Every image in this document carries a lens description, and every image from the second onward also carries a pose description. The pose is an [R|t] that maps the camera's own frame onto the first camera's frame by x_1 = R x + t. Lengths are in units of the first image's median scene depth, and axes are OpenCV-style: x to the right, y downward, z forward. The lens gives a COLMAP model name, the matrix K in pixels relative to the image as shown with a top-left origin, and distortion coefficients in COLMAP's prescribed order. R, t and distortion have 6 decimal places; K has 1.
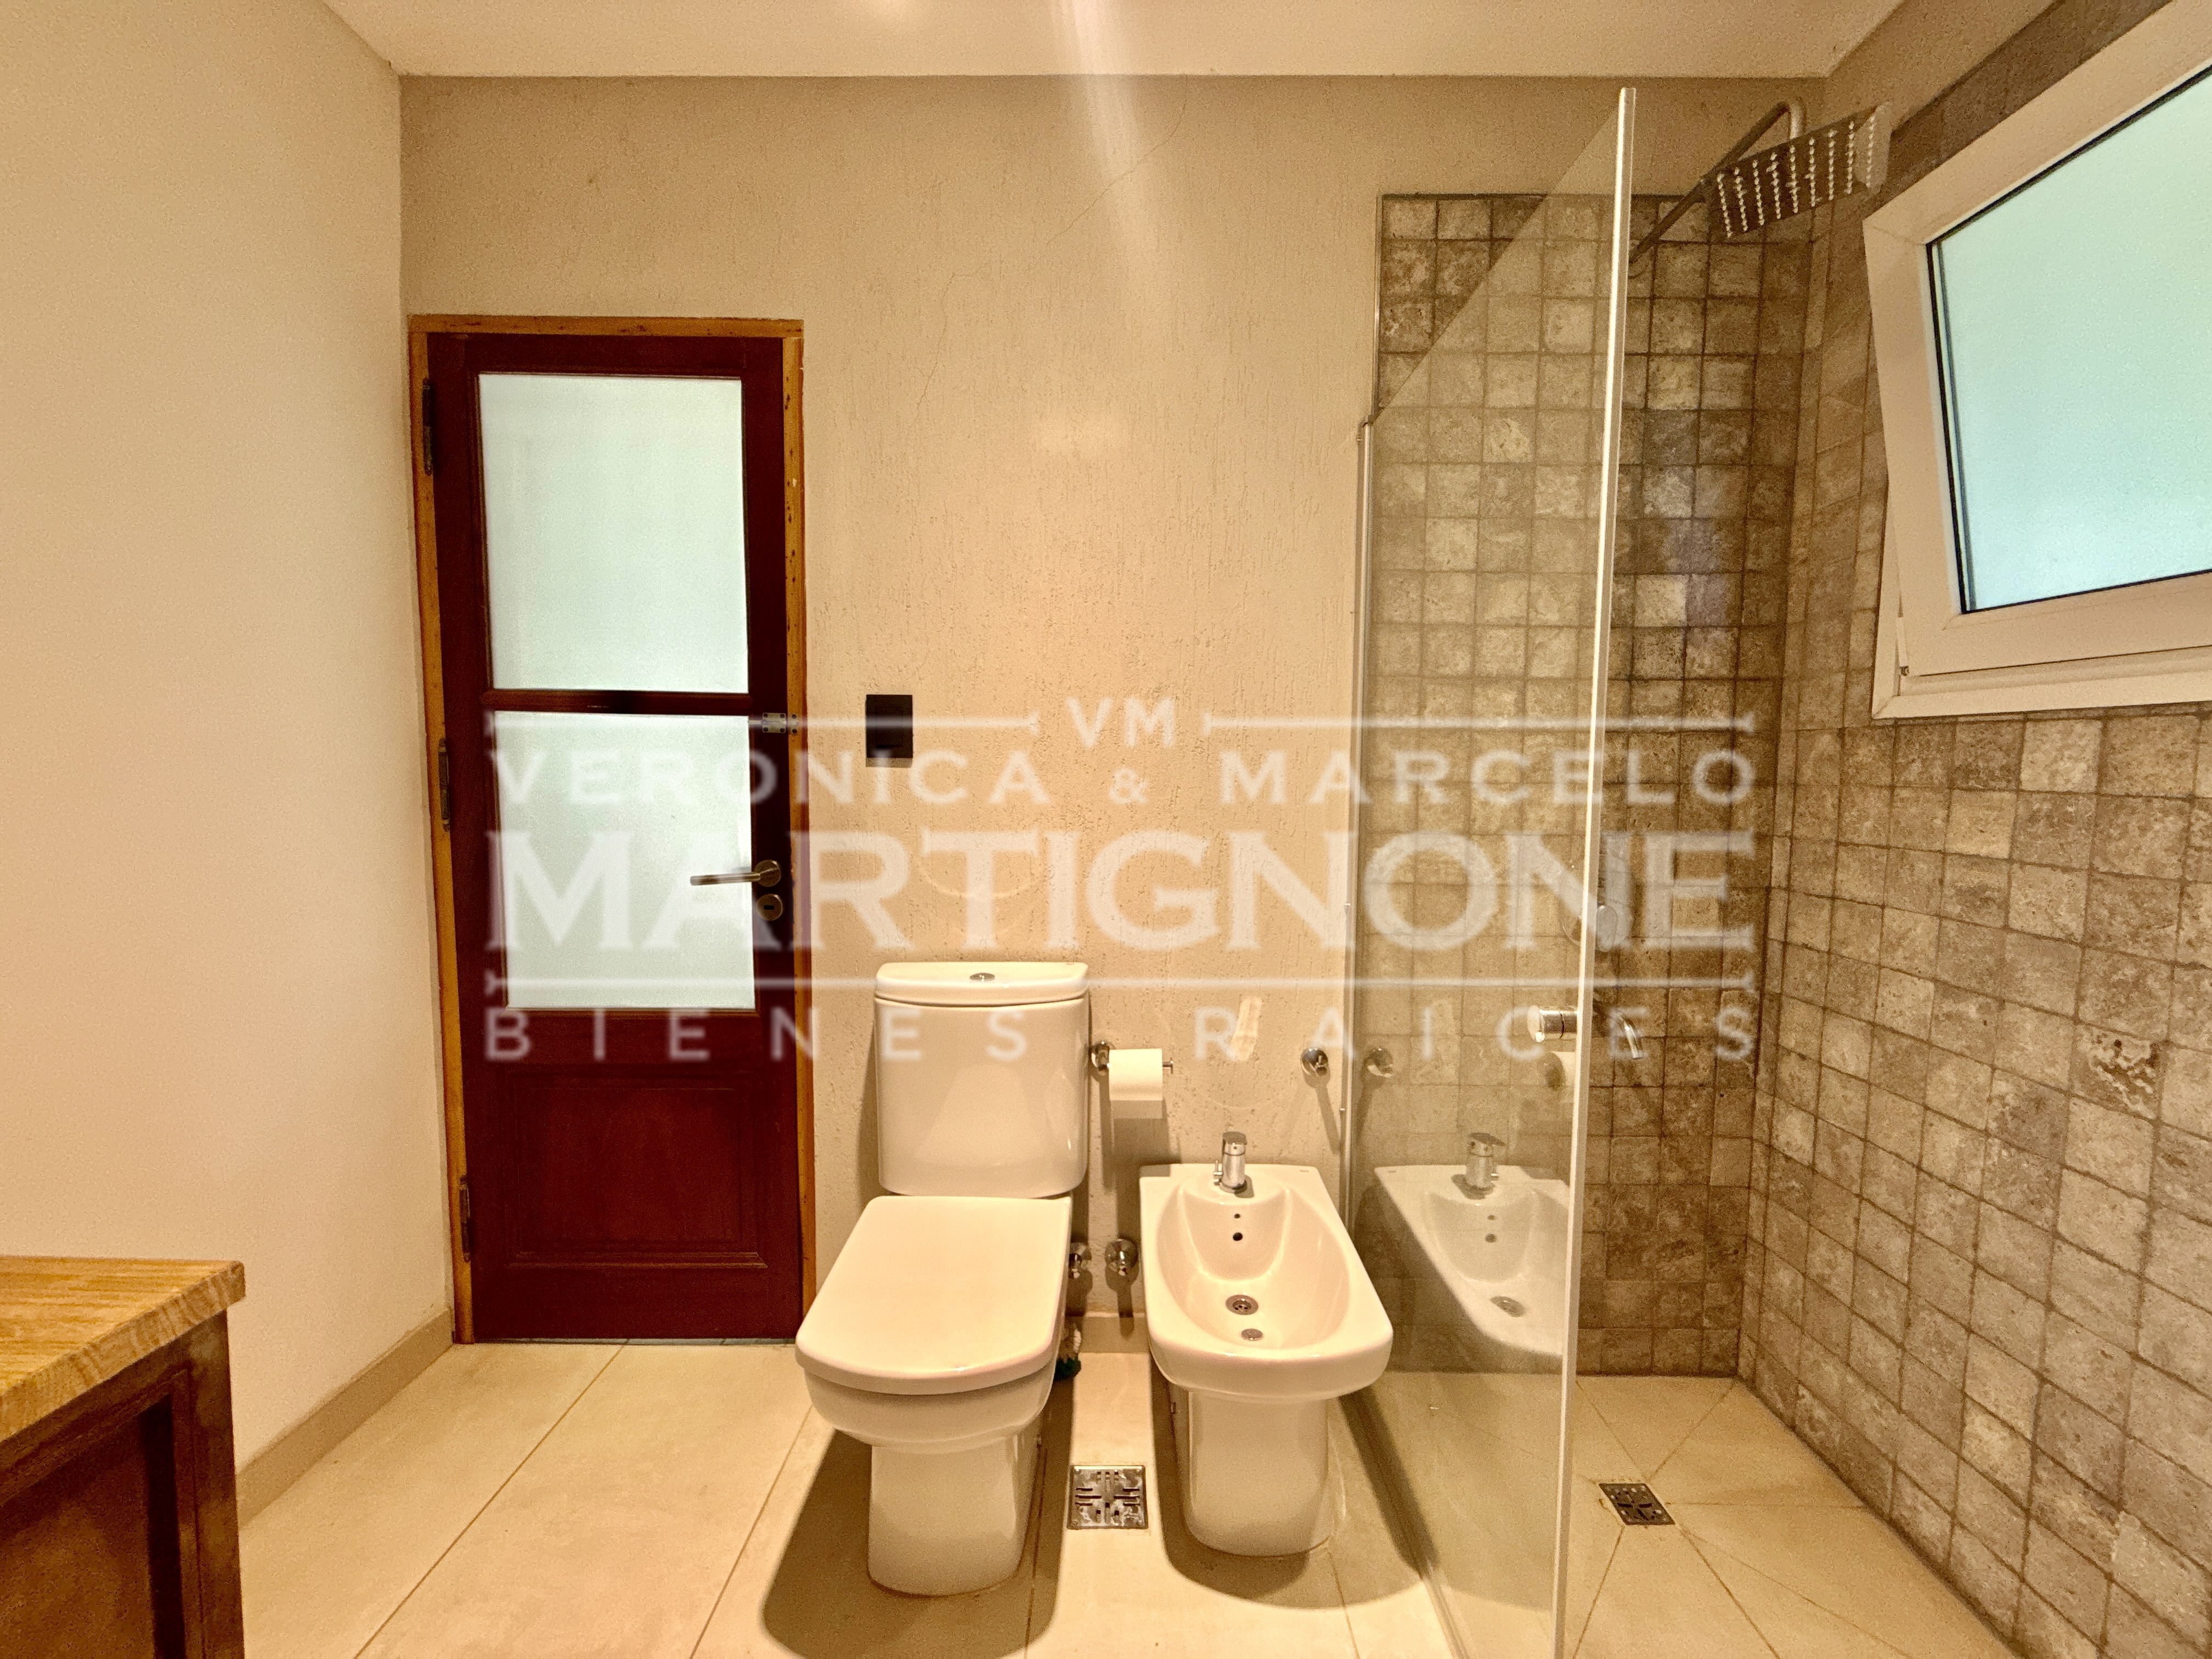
lens RADIAL K [[878.5, 0, 1106.1], [0, 878.5, 841.5], [0, 0, 1]] dist [-0.000453, -0.000564]
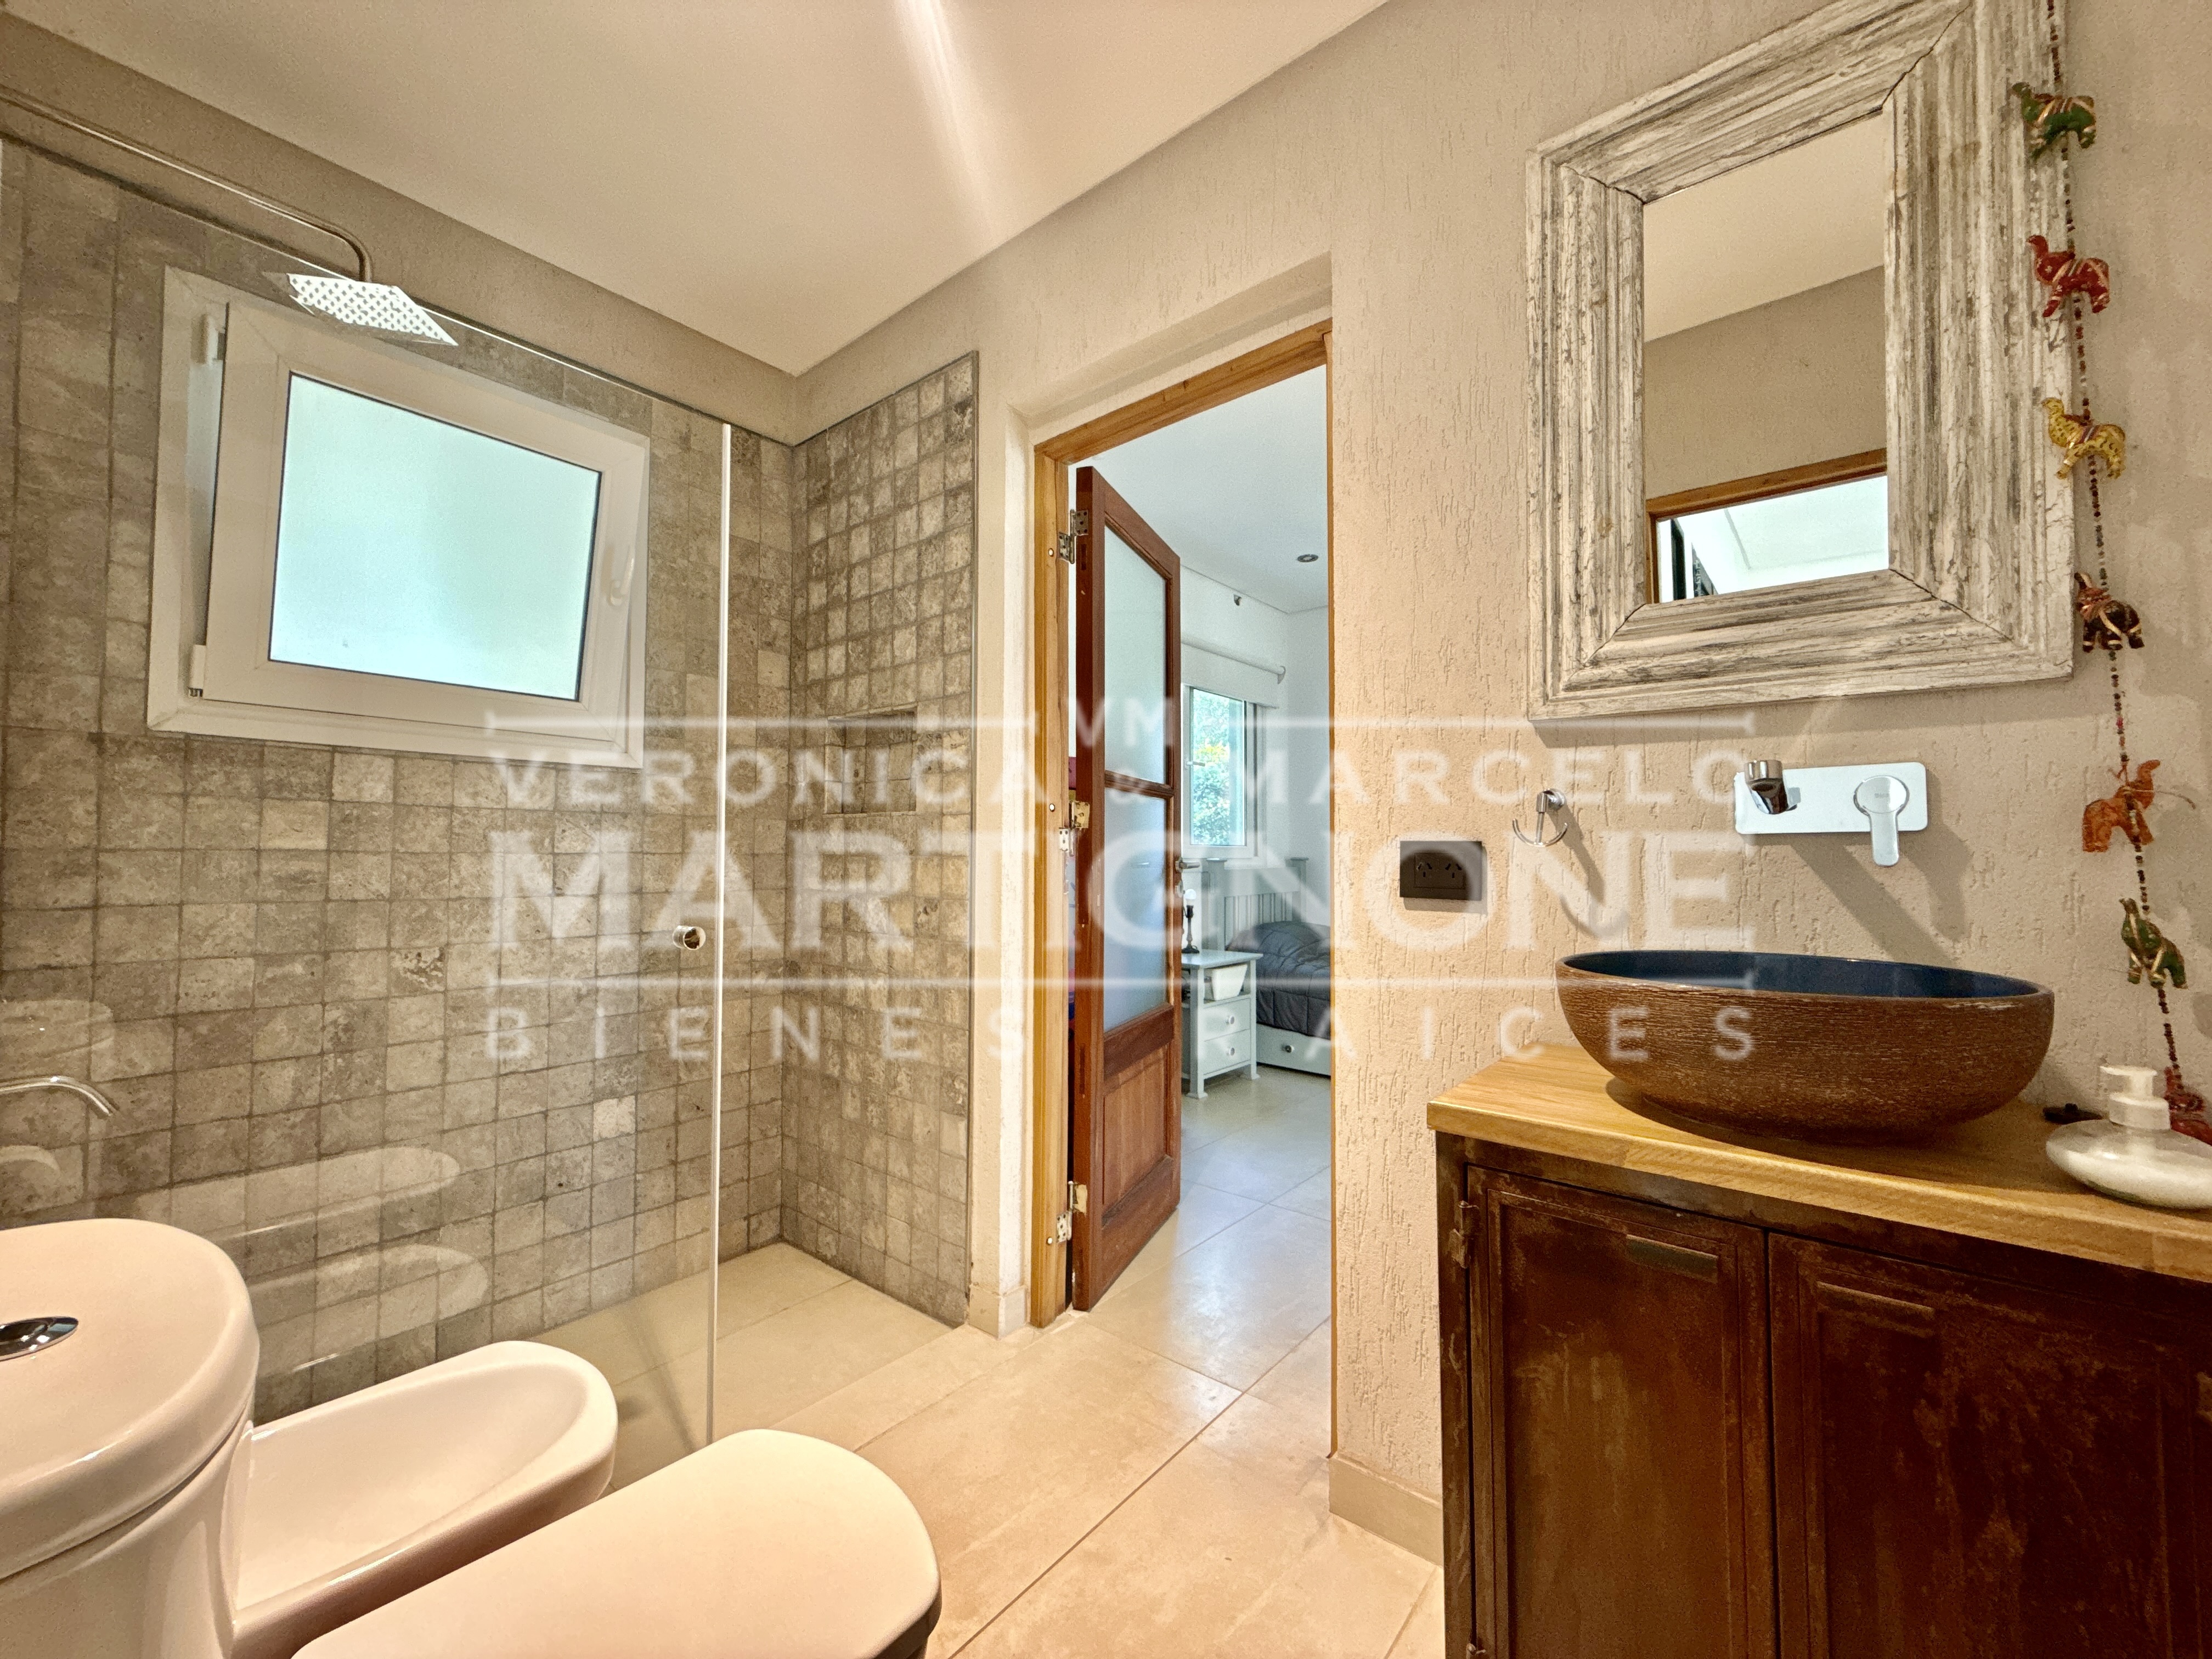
lens RADIAL K [[878.5, 0, 1106.2], [0, 878.5, 818.9], [0, 0, 1]] dist [-0.000453, -0.000564]
pose [[-0.775603, 0.002903, 0.631214, -0.800334], [0.034455, 0.998693, 0.037743, -0.038680], [-0.630280, 0.051022, -0.774690, 1.291535]]
